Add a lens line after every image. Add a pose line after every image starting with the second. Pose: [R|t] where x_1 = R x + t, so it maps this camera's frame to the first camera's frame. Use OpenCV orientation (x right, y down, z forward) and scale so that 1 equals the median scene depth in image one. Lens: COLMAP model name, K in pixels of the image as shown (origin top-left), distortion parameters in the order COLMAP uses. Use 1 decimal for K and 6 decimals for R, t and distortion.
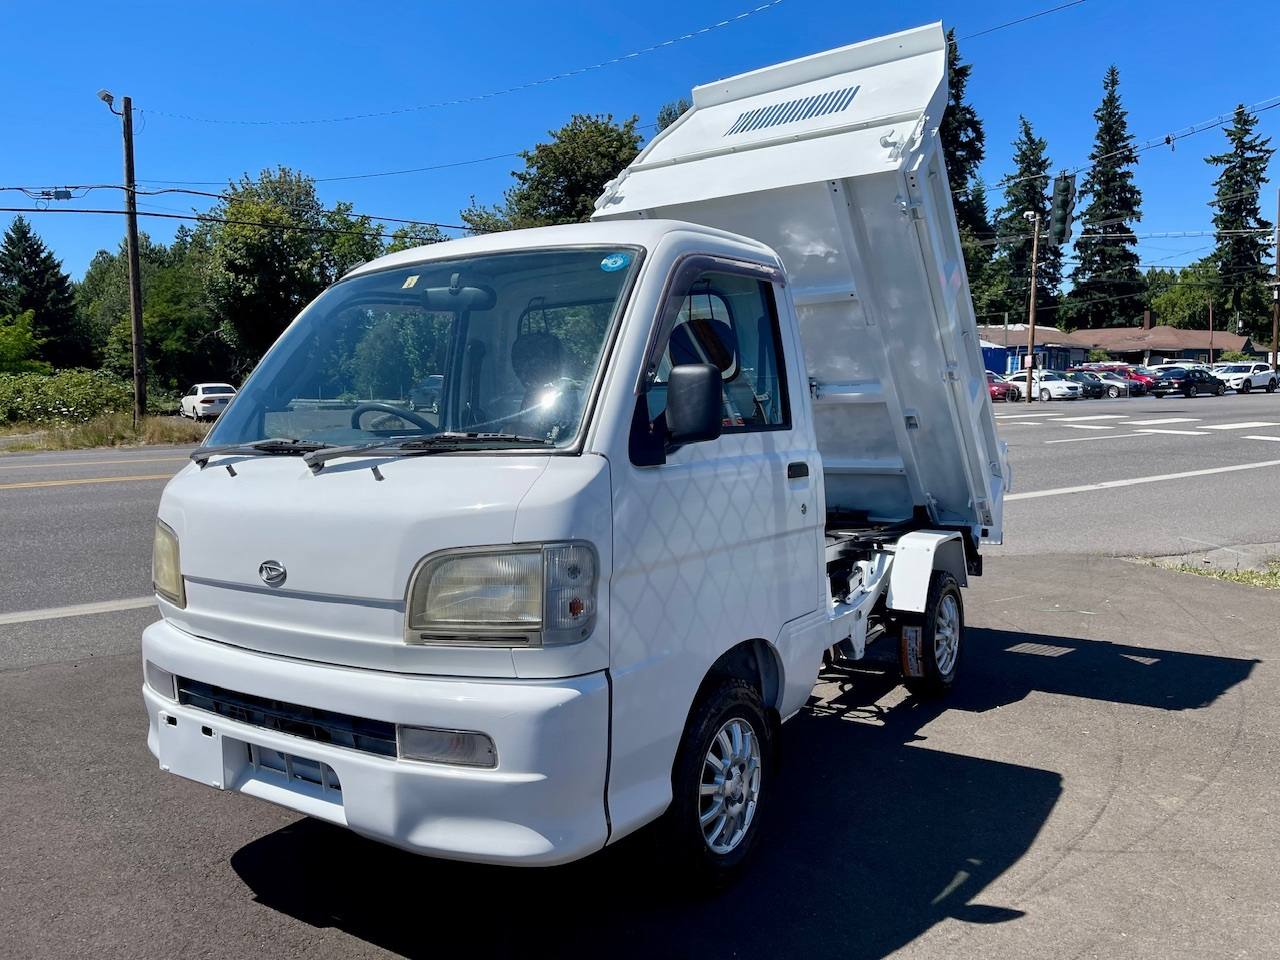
lens RADIAL K [[980.0, 0, 636.4], [0, 980.0, 476.7], [0, 0, 1]] dist [0.054276, -0.054858]
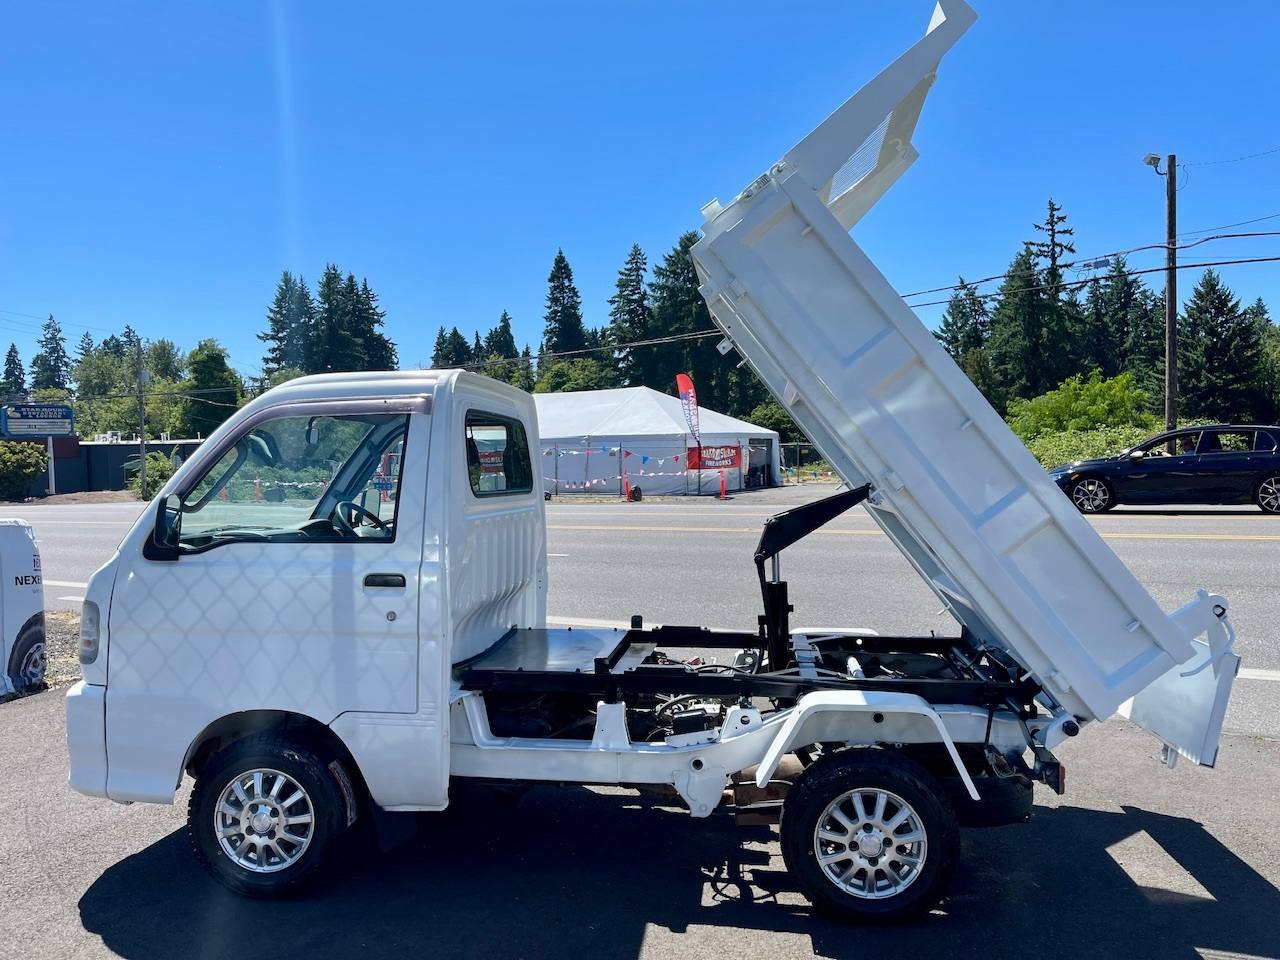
lens RADIAL K [[980.0, 0, 646.8], [0, 980.0, 475.9], [0, 0, 1]] dist [0.054276, -0.054858]
pose [[0.439498, 0.022312, -0.897967, 1.628302], [-0.062562, 0.998024, -0.005822, -0.172676], [0.896062, 0.058737, 0.440025, 0.952530]]
